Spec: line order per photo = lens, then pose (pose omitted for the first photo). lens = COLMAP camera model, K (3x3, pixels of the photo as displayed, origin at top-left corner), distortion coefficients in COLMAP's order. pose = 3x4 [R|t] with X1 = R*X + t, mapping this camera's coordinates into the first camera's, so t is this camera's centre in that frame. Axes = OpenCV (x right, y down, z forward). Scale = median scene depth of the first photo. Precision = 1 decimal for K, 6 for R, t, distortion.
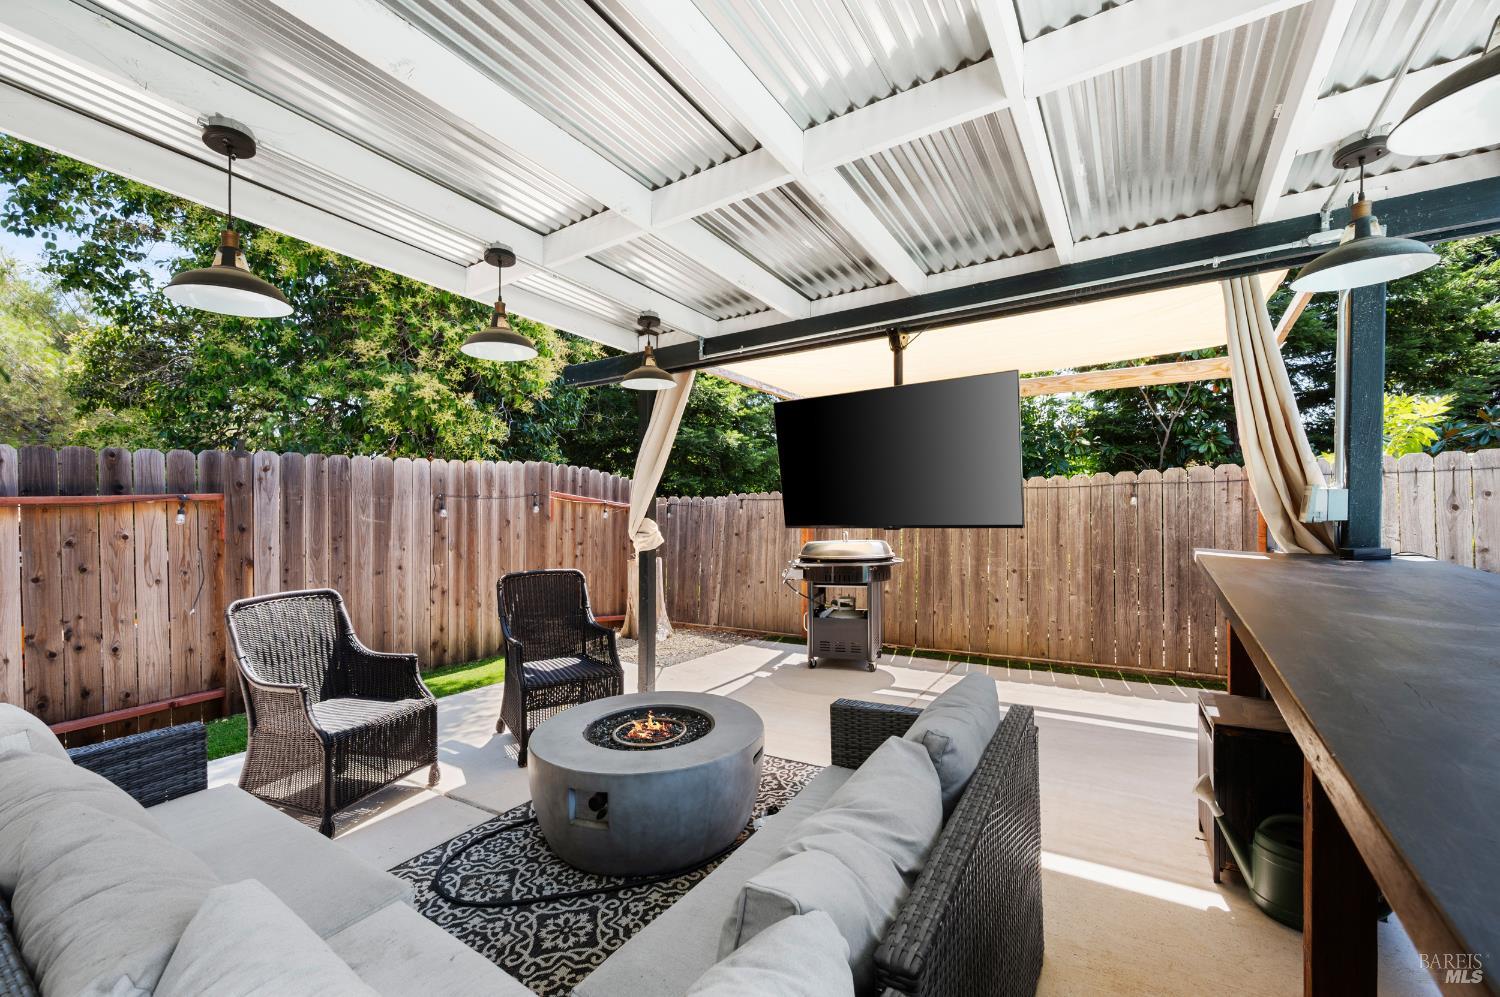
lens RADIAL K [[608.9, 0, 741.1], [0, 608.9, 507.9], [0, 0, 1]] dist [-0.001061, -0.000083]
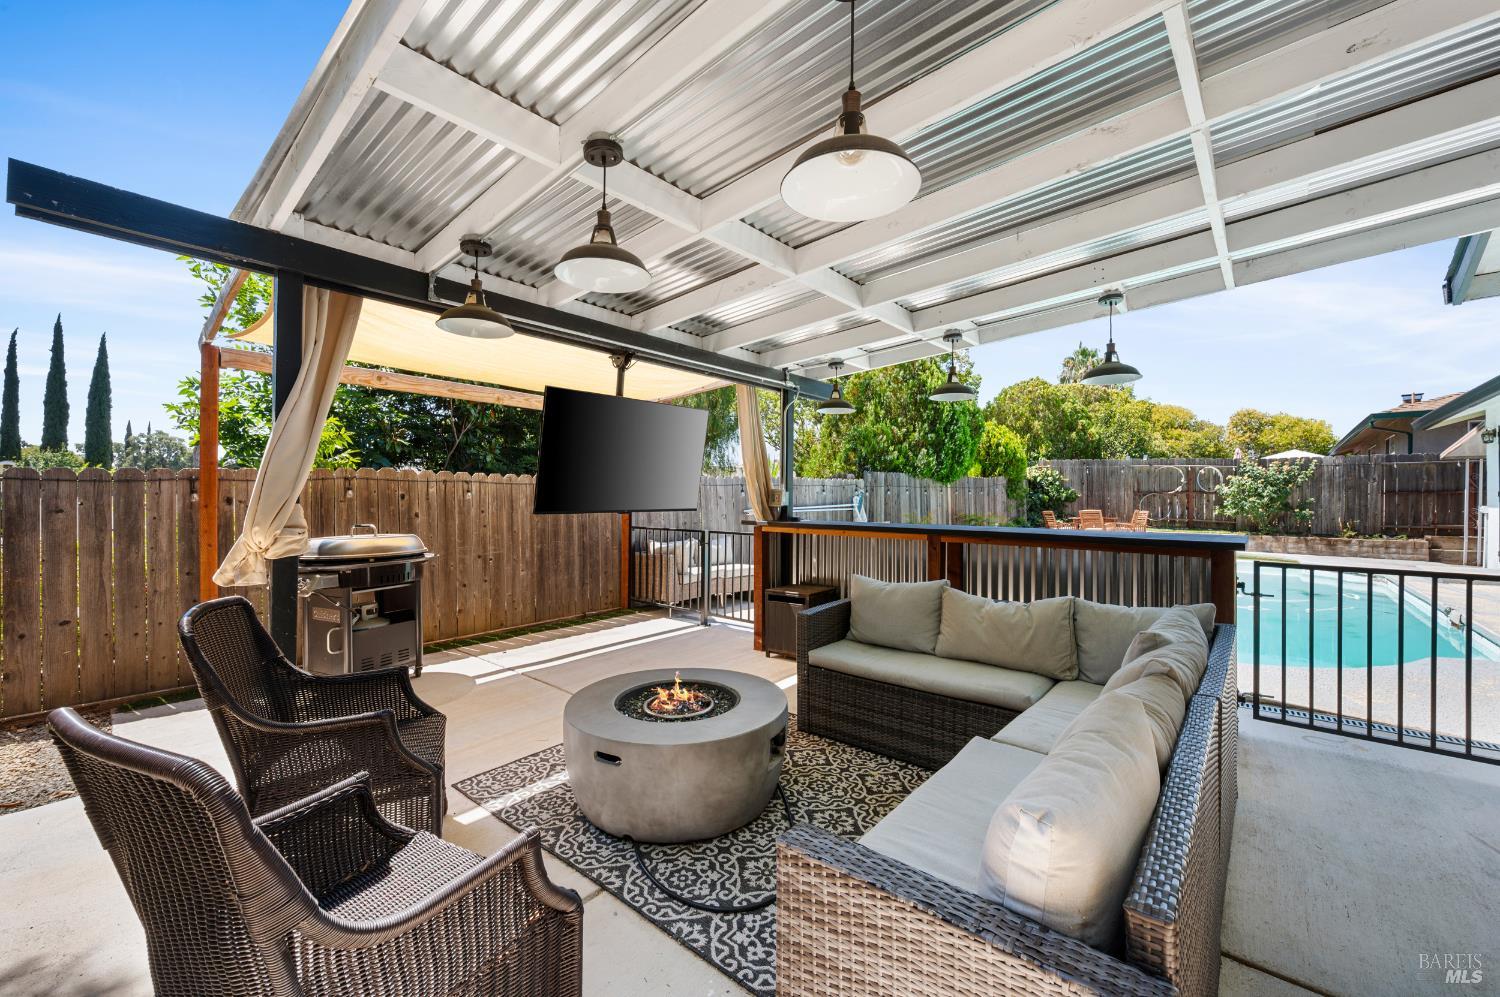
lens RADIAL K [[589.5, 0, 752.3], [0, 589.5, 498.5], [0, 0, 1]] dist [-0.000054, -0.000097]
pose [[0.132181, 0.021196, 0.990999, -0.880920], [-0.002957, 0.999775, -0.020990, 0.029162], [-0.991221, -0.000156, 0.132214, 0.577177]]
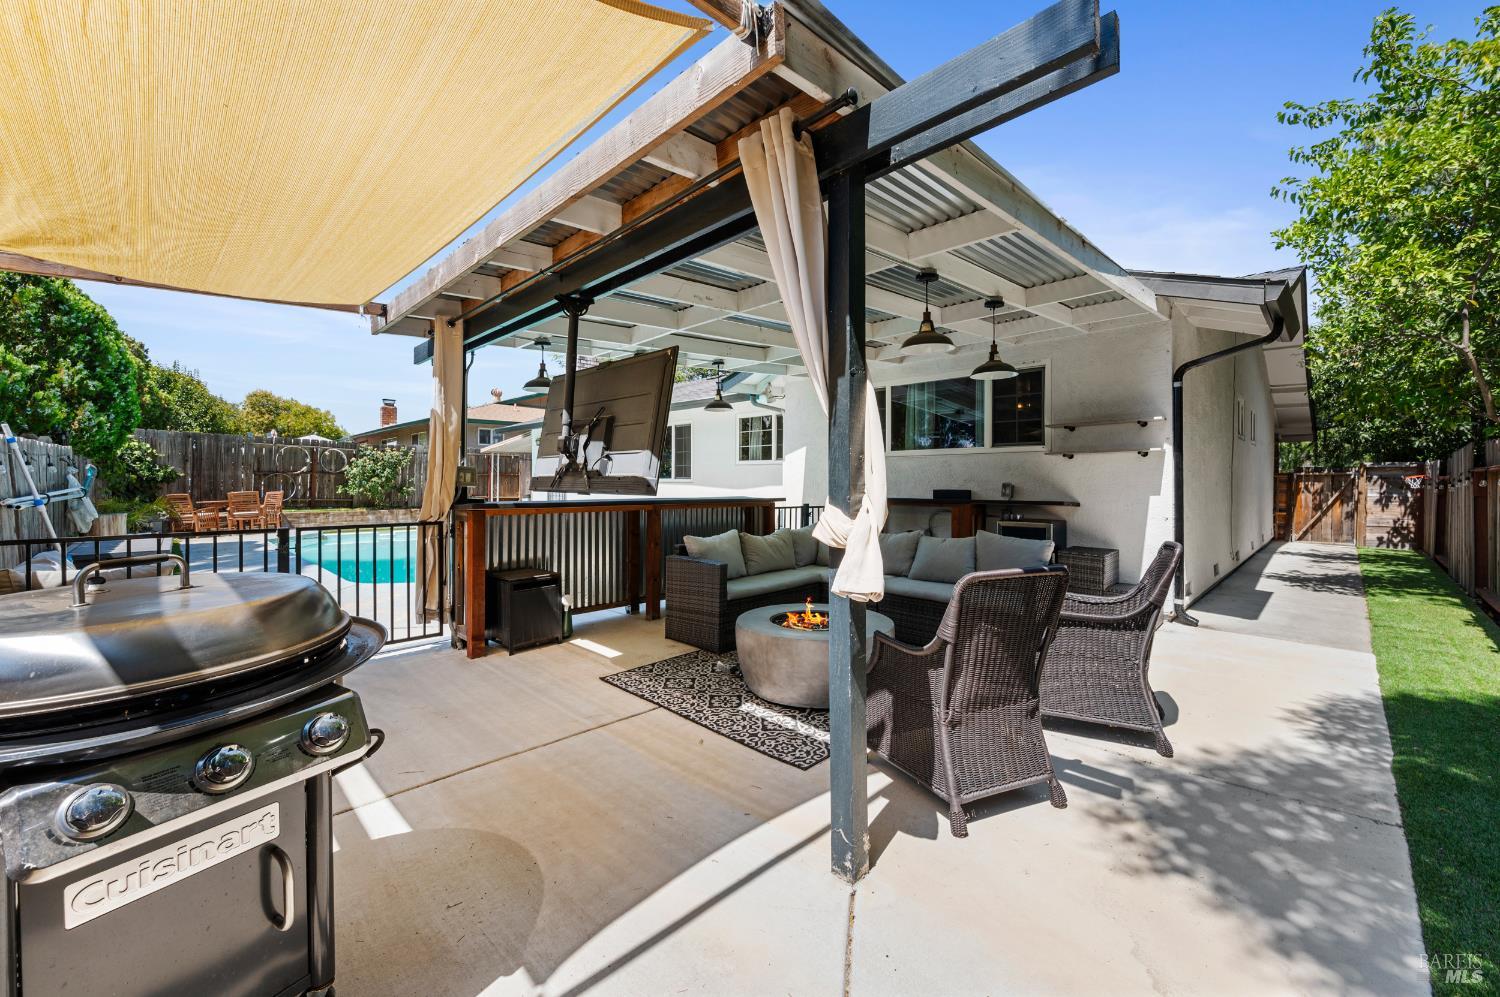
lens RADIAL K [[589.5, 0, 752.3], [0, 589.5, 498.5], [0, 0, 1]] dist [-0.000054, -0.000097]
pose [[-0.979241, 0.015147, 0.202131, -0.138889], [0.021475, 0.999344, 0.029149, 0.018228], [-0.201557, 0.032885, -0.978925, 2.027098]]
